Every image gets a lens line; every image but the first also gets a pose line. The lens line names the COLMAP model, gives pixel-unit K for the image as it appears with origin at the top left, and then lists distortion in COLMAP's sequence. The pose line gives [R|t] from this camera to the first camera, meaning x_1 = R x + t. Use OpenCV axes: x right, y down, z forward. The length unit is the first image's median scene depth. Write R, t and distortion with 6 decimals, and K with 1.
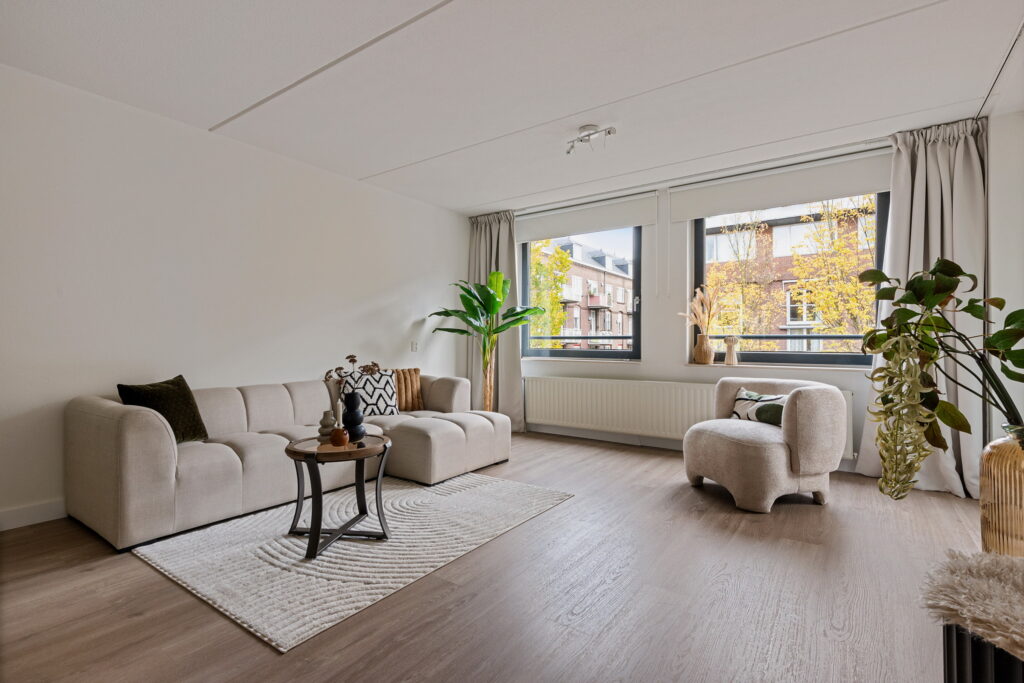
lens RADIAL K [[489.9, 0, 516.8], [0, 489.9, 337.0], [0, 0, 1]] dist [0.015586, -0.000950]
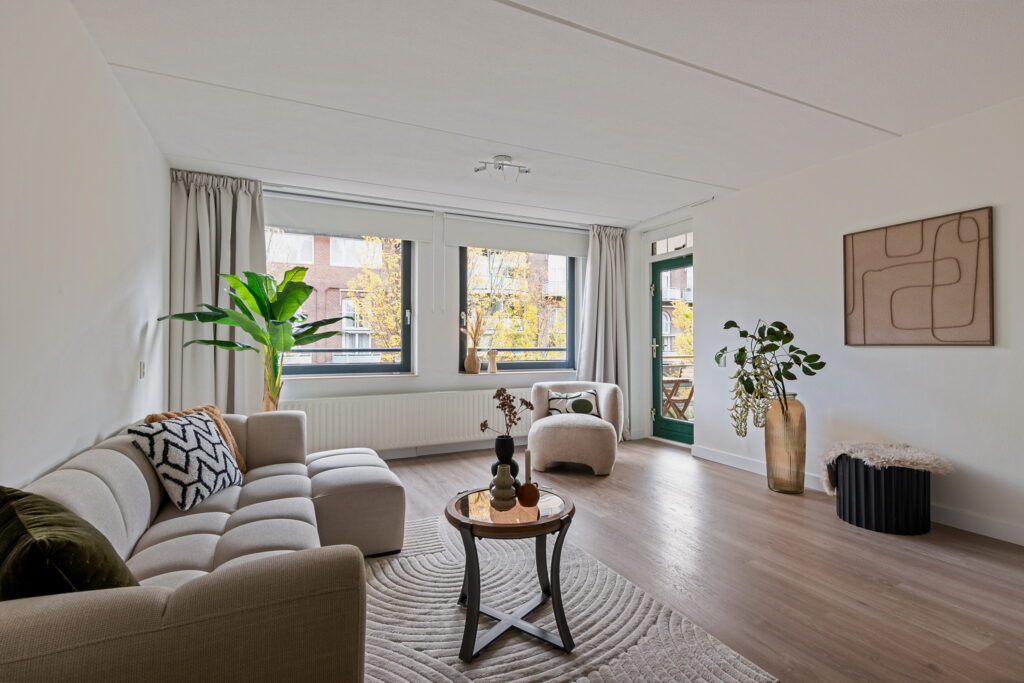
lens RADIAL K [[489.9, 0, 517.6], [0, 489.9, 338.3], [0, 0, 1]] dist [0.015586, -0.000950]
pose [[0.472508, 0.008086, 0.881289, -0.618037], [-0.007298, 0.999960, -0.005263, -0.023179], [-0.881296, -0.003945, 0.472548, 0.376878]]
